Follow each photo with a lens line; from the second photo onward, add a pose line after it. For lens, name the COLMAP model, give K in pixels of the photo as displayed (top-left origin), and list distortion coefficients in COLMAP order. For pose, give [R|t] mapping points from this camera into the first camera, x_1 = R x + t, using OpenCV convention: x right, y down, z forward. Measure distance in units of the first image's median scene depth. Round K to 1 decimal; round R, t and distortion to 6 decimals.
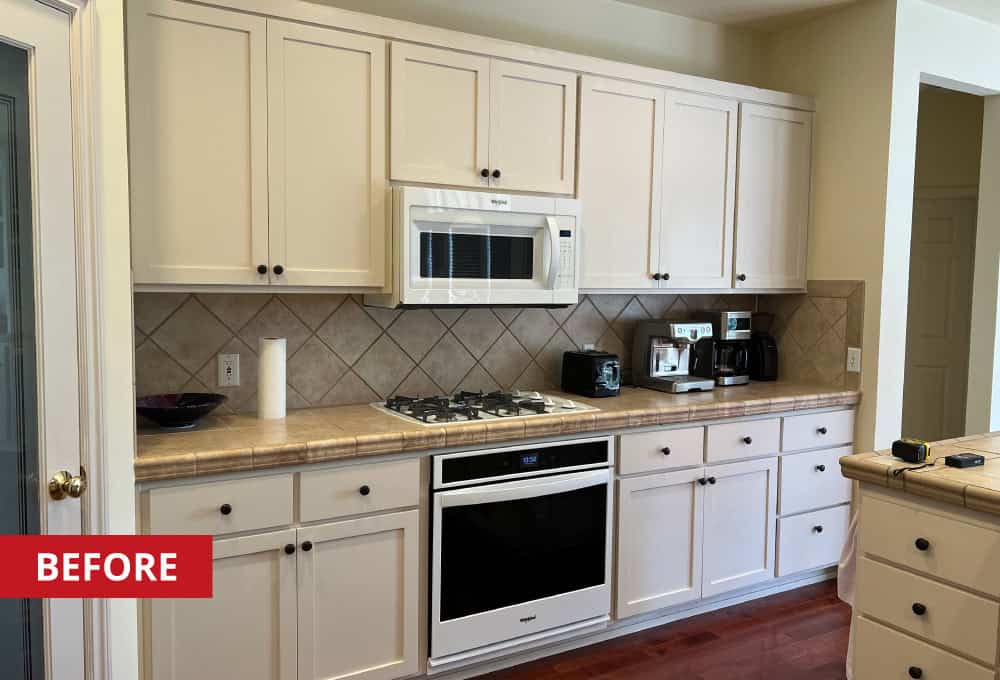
lens RADIAL K [[785.7, 0, 500.0], [0, 785.7, 340.0], [0, 0, 1]] dist [0.016547, -0.005913]
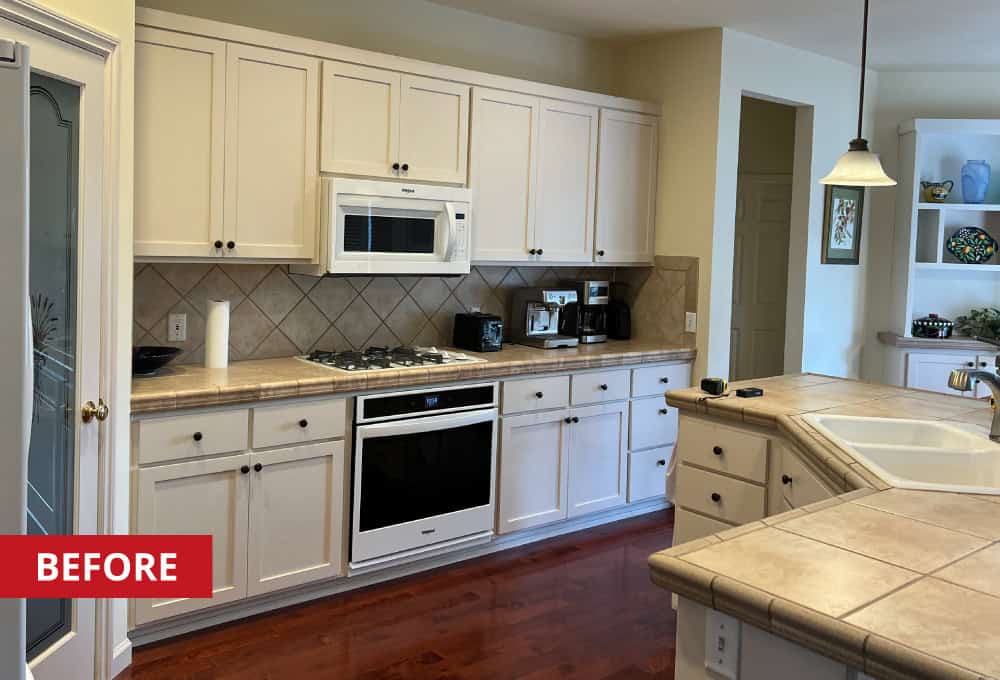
lens RADIAL K [[850.3, 0, 477.4], [0, 850.3, 273.9], [0, 0, 1]] dist [0.011583, 0.001102]
pose [[0.989949, 0.013668, 0.140766, -0.079367], [-0.008877, 0.999361, -0.034610, -0.001145], [-0.141149, 0.033013, 0.989438, -0.328015]]
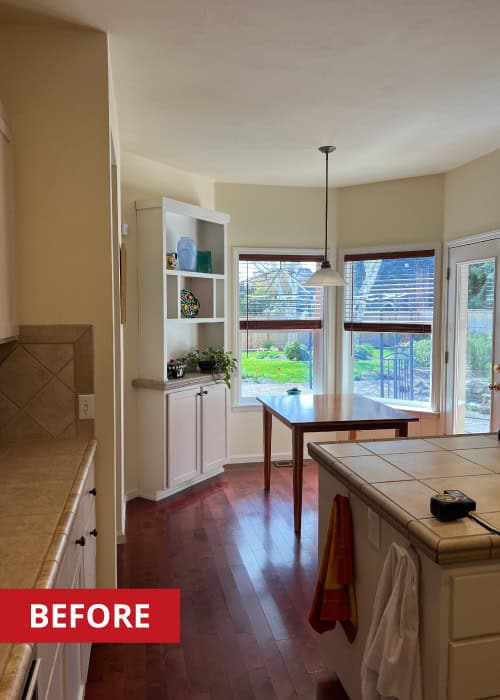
lens RADIAL K [[521.8, 0, 250.0], [0, 521.8, 350.0], [0, 0, 1]] dist [0.000408, -0.000051]
pose [[0.316357, -0.082107, 0.945080, -0.111474], [0.079855, 0.995016, 0.059714, -0.086356], [-0.945273, 0.056579, 0.321337, 0.787114]]
